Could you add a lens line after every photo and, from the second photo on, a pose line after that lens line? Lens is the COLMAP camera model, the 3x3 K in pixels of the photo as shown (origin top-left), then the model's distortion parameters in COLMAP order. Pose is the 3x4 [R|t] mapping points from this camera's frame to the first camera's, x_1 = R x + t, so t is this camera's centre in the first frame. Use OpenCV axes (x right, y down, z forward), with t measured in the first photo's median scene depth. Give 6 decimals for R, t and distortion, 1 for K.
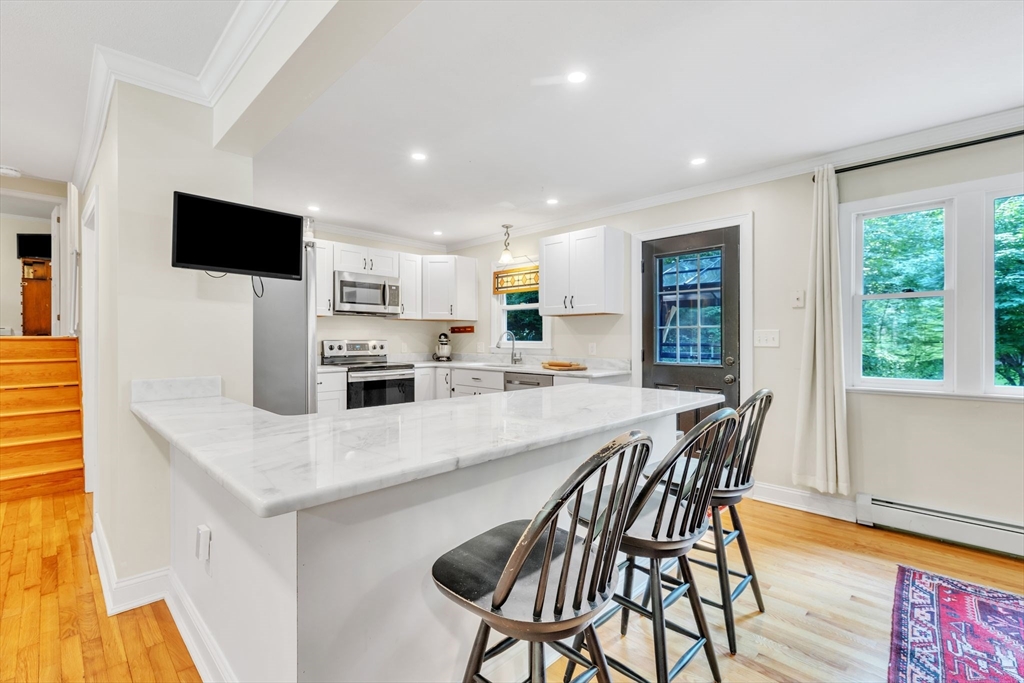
lens RADIAL K [[463.3, 0, 509.7], [0, 463.3, 338.7], [0, 0, 1]] dist [0.010759, -0.002202]
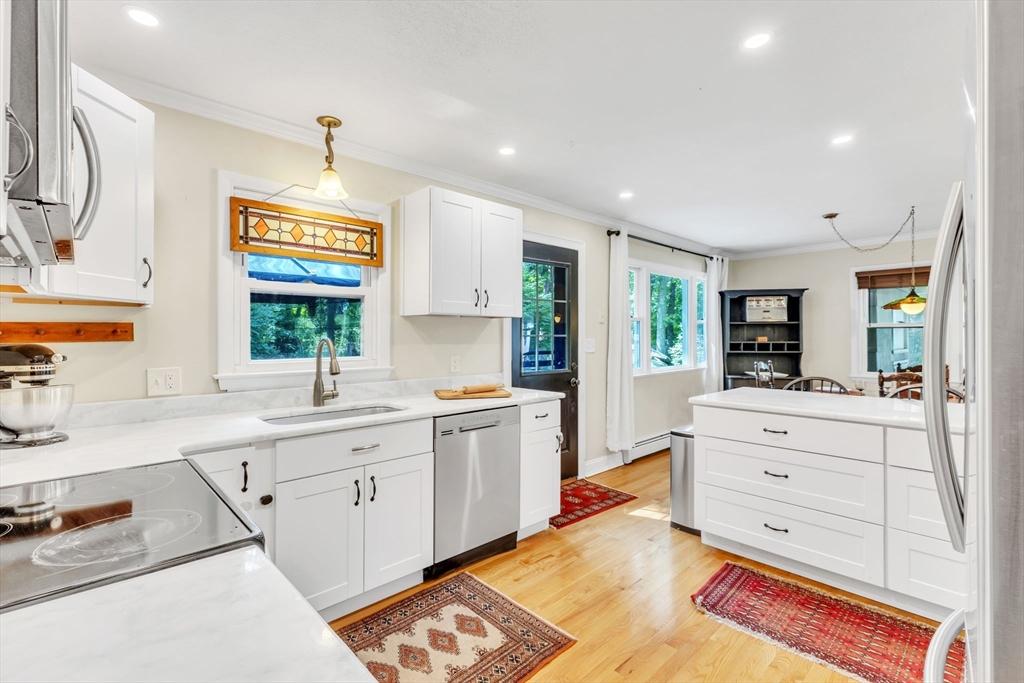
lens RADIAL K [[463.3, 0, 511.8], [0, 463.3, 332.3], [0, 0, 1]] dist [0.010759, -0.002202]
pose [[0.031945, 0.008885, 0.999450, -0.480397], [0.002928, 0.999955, -0.008983, -0.018205], [-0.999485, 0.003213, 0.031917, 0.792079]]
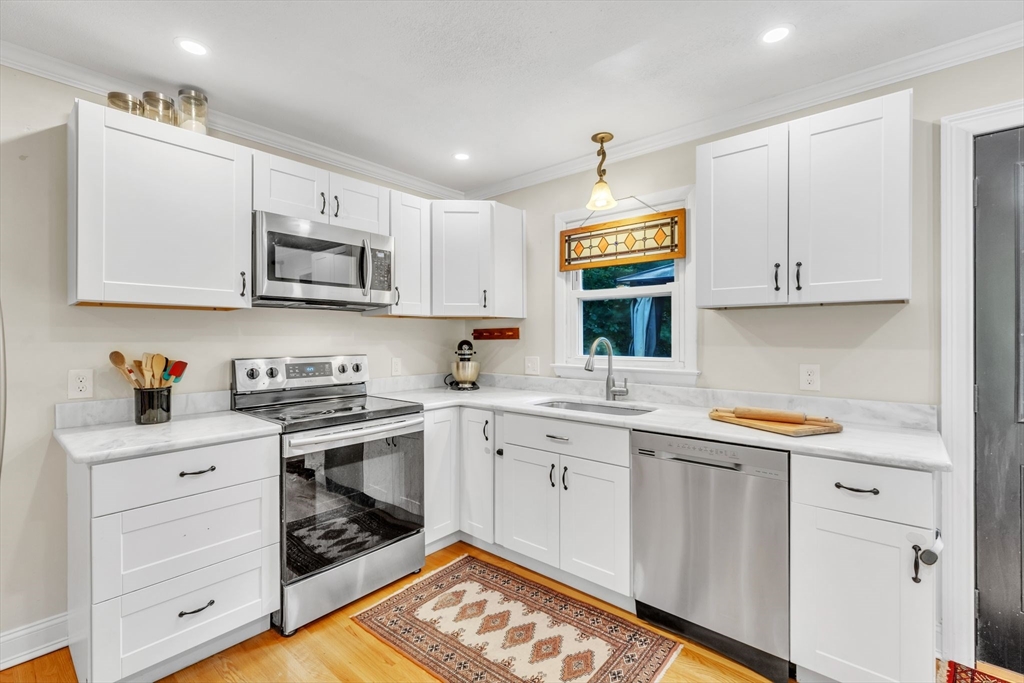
lens RADIAL K [[463.3, 0, 508.8], [0, 463.3, 335.2], [0, 0, 1]] dist [0.010759, -0.002202]
pose [[0.997803, -0.002374, 0.066205, -0.144839], [0.002611, 0.999991, -0.003486, -0.018383], [-0.066197, 0.003652, 0.997800, 0.483551]]
